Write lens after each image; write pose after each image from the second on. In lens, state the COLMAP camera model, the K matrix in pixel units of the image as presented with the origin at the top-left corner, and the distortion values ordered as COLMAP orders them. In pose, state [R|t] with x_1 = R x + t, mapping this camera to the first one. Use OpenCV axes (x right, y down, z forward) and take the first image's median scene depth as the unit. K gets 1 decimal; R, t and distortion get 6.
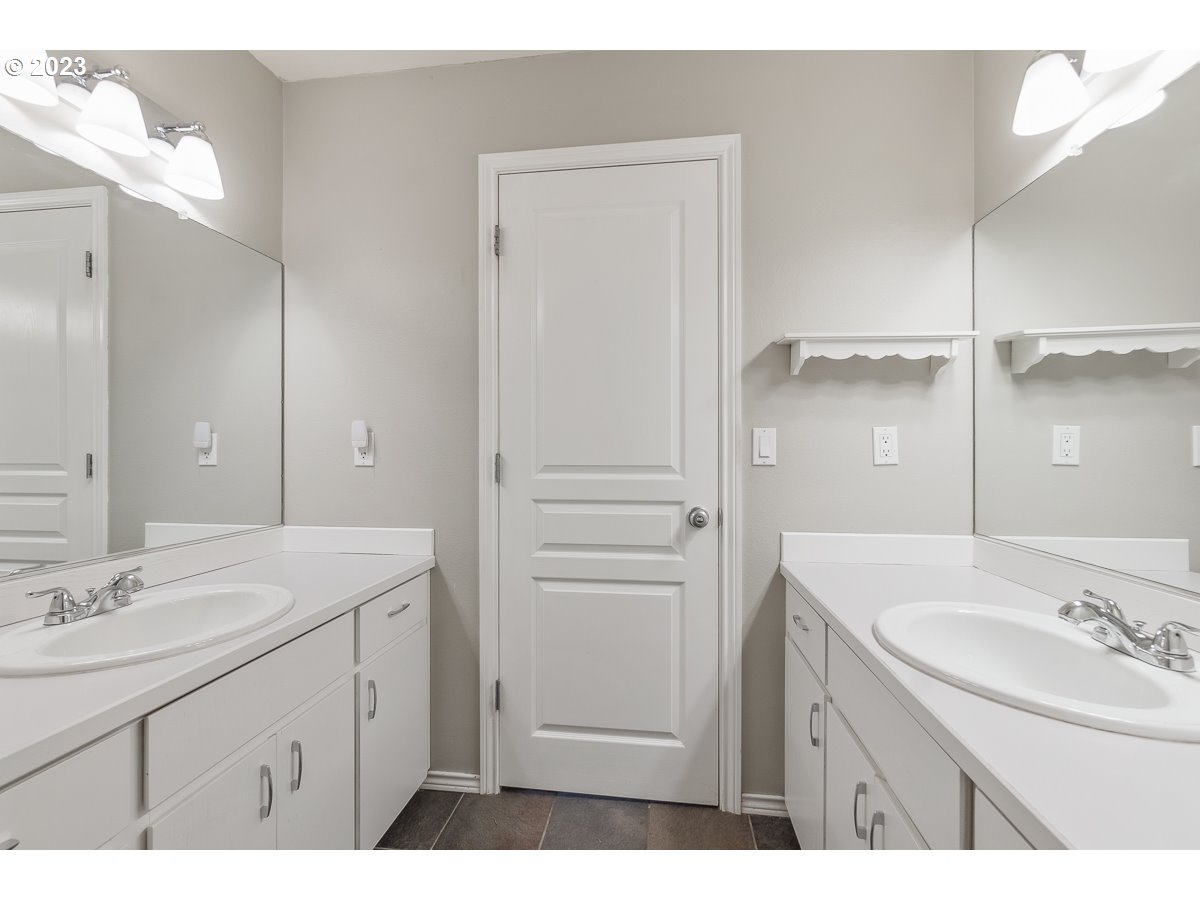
lens RADIAL K [[488.5, 0, 600.0], [0, 488.5, 450.0], [0, 0, 1]] dist [0.026208, -0.011481]
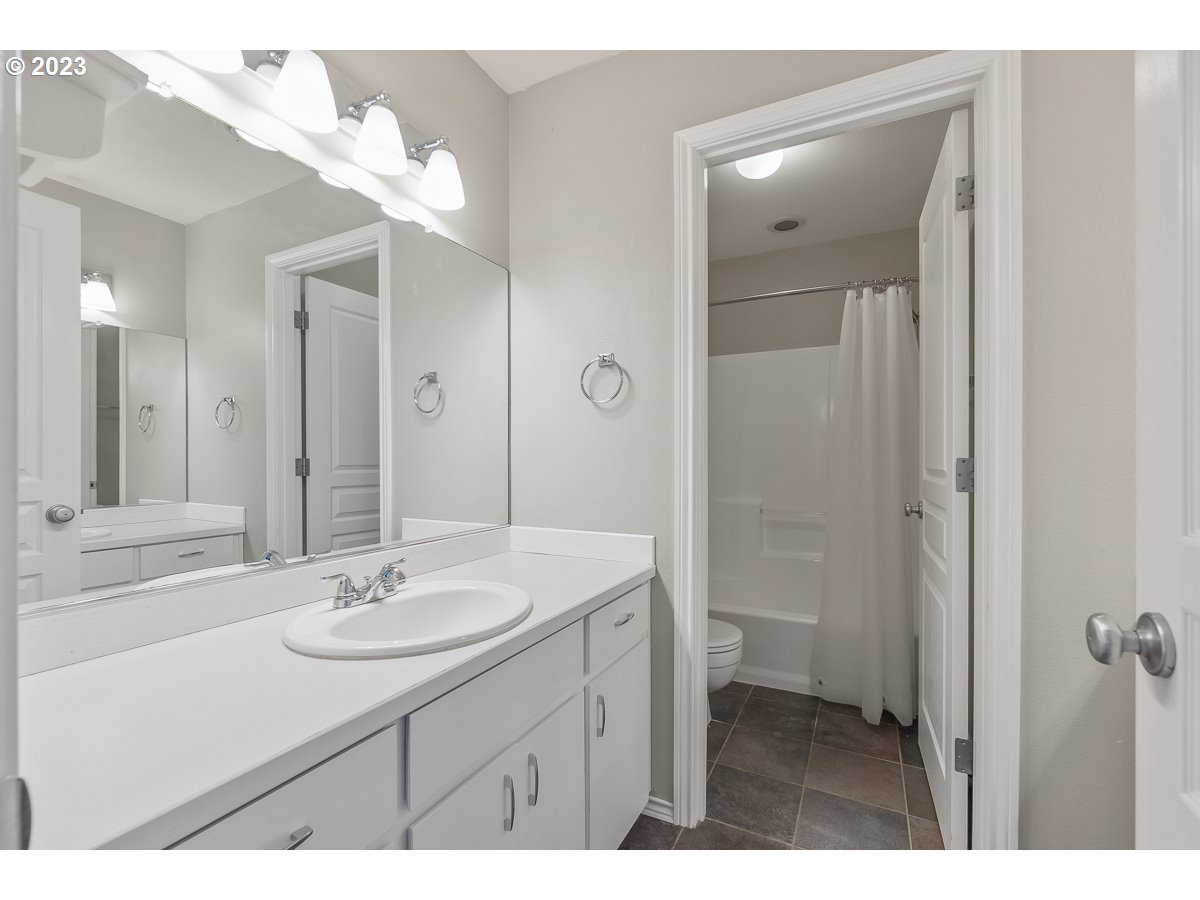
lens RADIAL K [[488.5, 0, 600.0], [0, 488.5, 450.0], [0, 0, 1]] dist [0.026208, -0.011481]
pose [[0.932134, -0.022134, -0.361435, -0.151309], [0.016122, 0.999677, -0.019642, 0.032436], [0.361754, 0.012482, 0.932190, 0.169862]]
